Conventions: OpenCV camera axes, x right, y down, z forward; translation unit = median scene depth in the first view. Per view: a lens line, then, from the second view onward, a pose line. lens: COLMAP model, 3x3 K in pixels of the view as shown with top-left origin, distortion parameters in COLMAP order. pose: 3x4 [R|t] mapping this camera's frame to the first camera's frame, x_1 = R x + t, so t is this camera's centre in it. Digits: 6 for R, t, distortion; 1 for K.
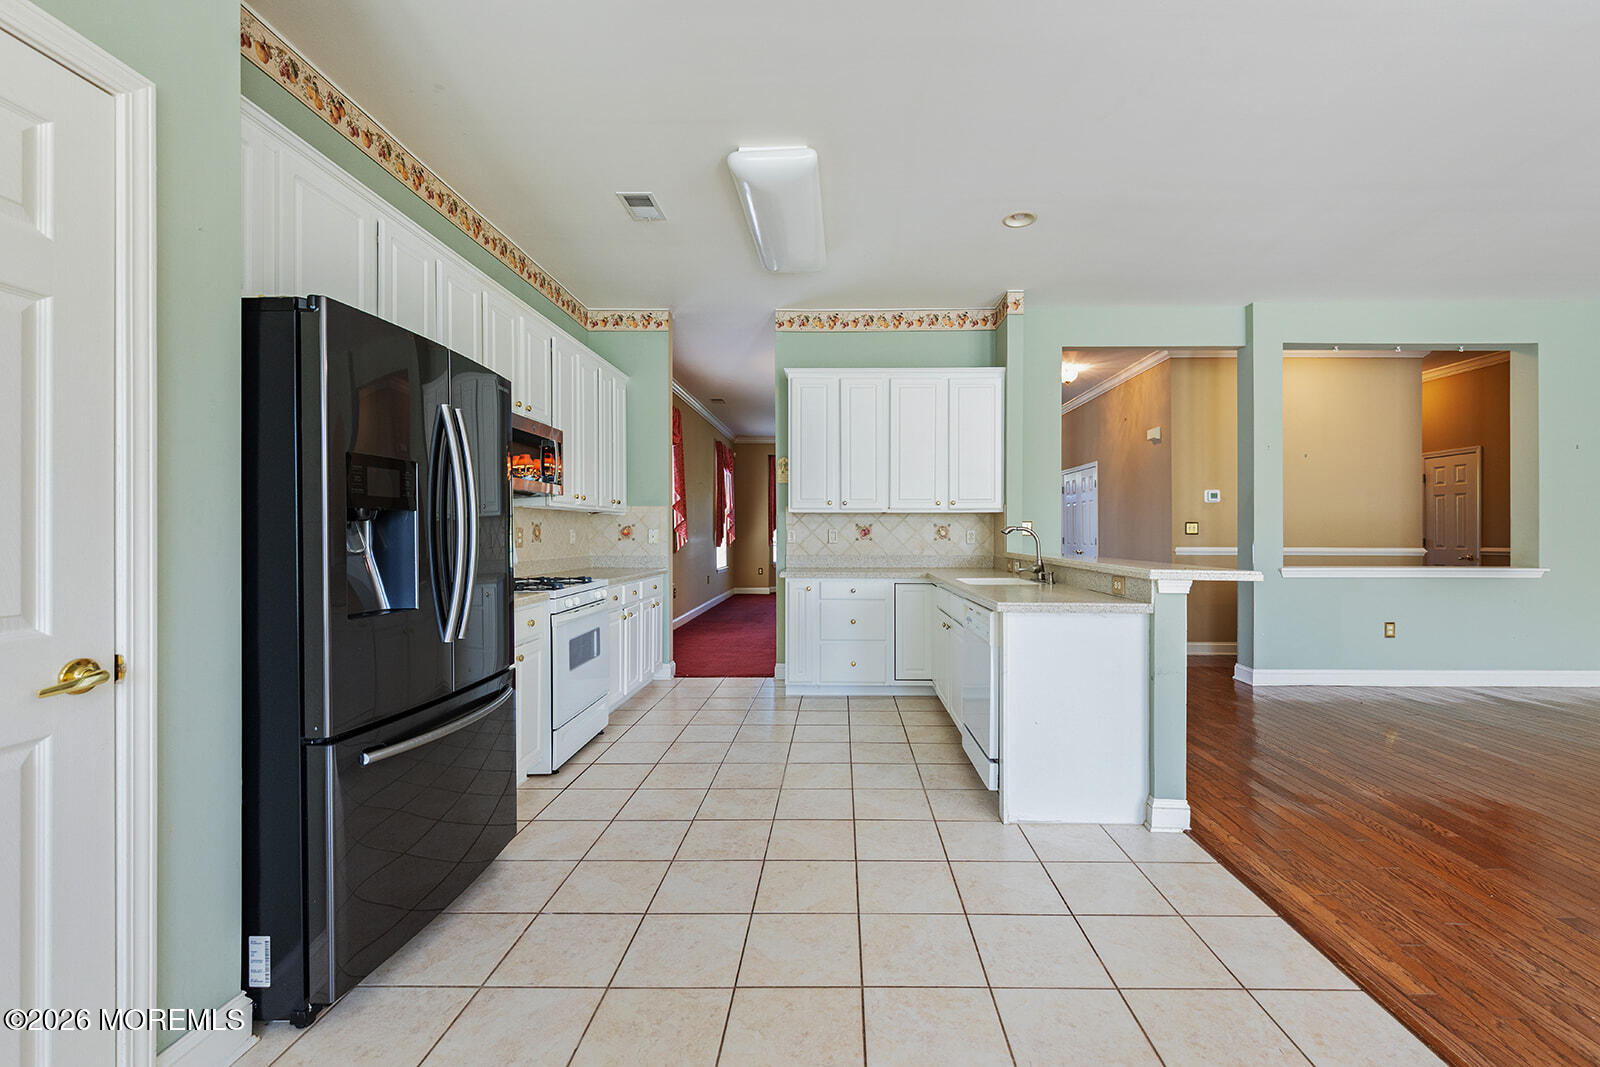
lens RADIAL K [[651.3, 0, 816.4], [0, 651.3, 535.8], [0, 0, 1]] dist [0.003233, -0.002796]
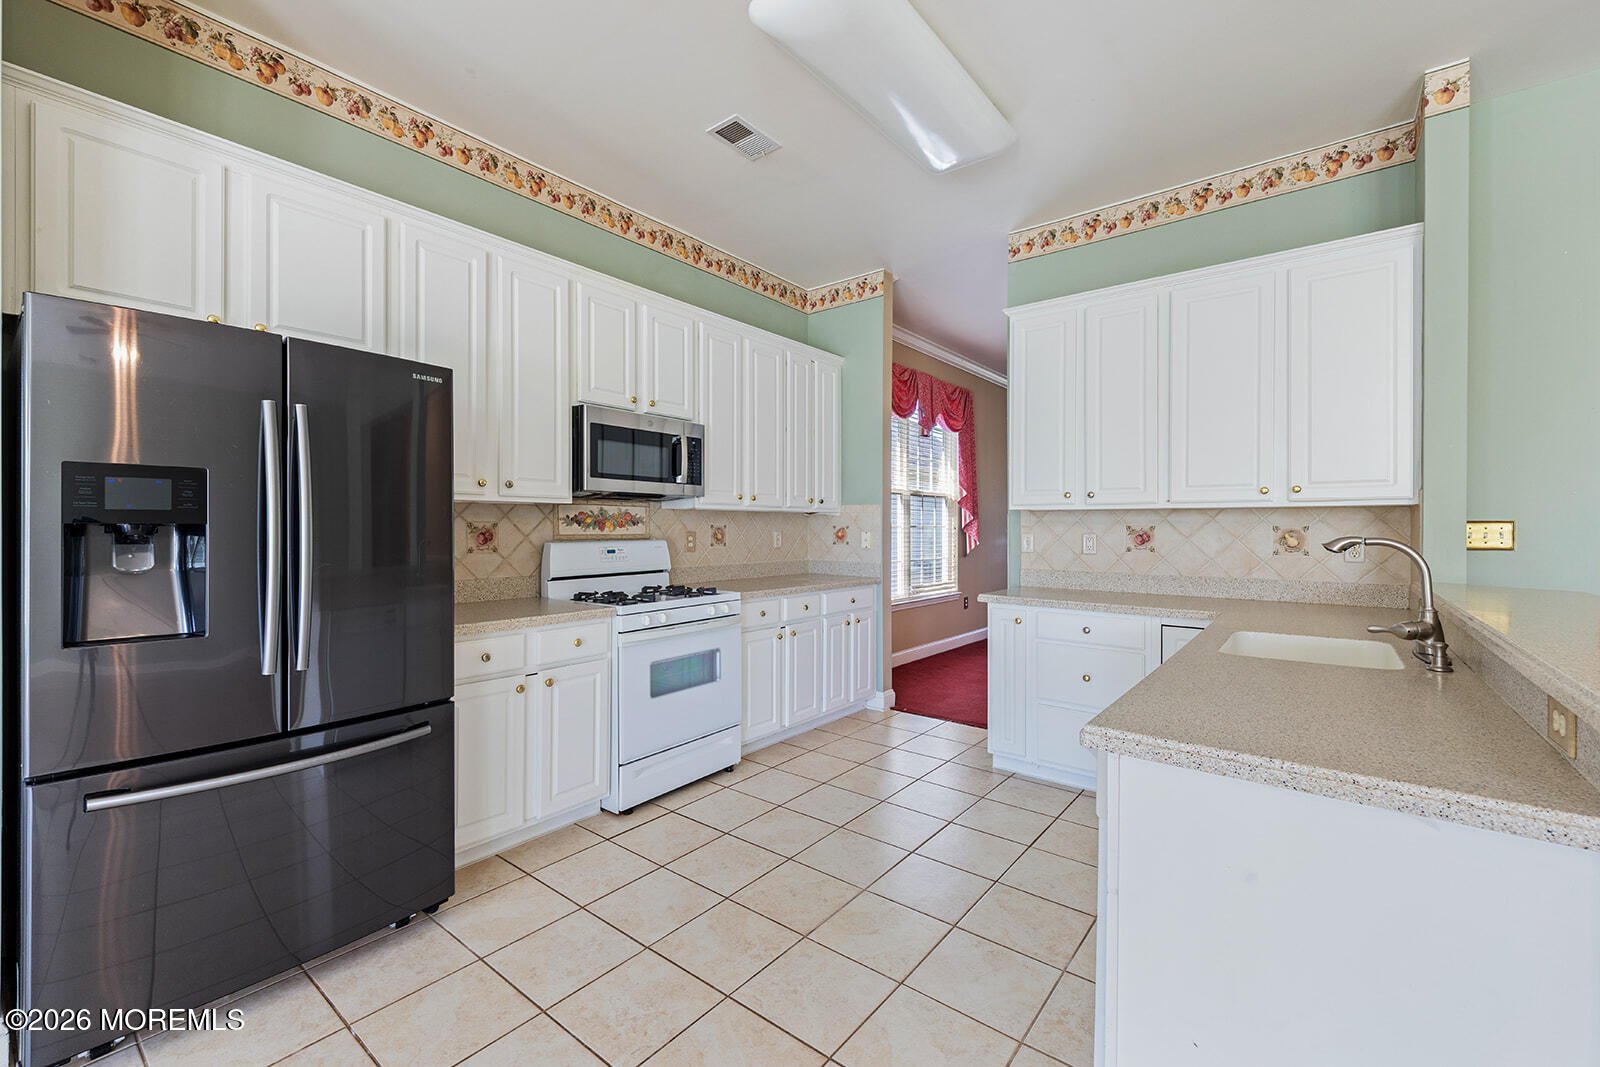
lens RADIAL K [[651.3, 0, 786.8], [0, 651.3, 531.1], [0, 0, 1]] dist [0.003233, -0.002796]
pose [[0.797071, 0.005876, -0.603857, 0.186825], [-0.006396, 0.999979, 0.001289, -0.011703], [0.603852, 0.002835, 0.797092, 0.268219]]
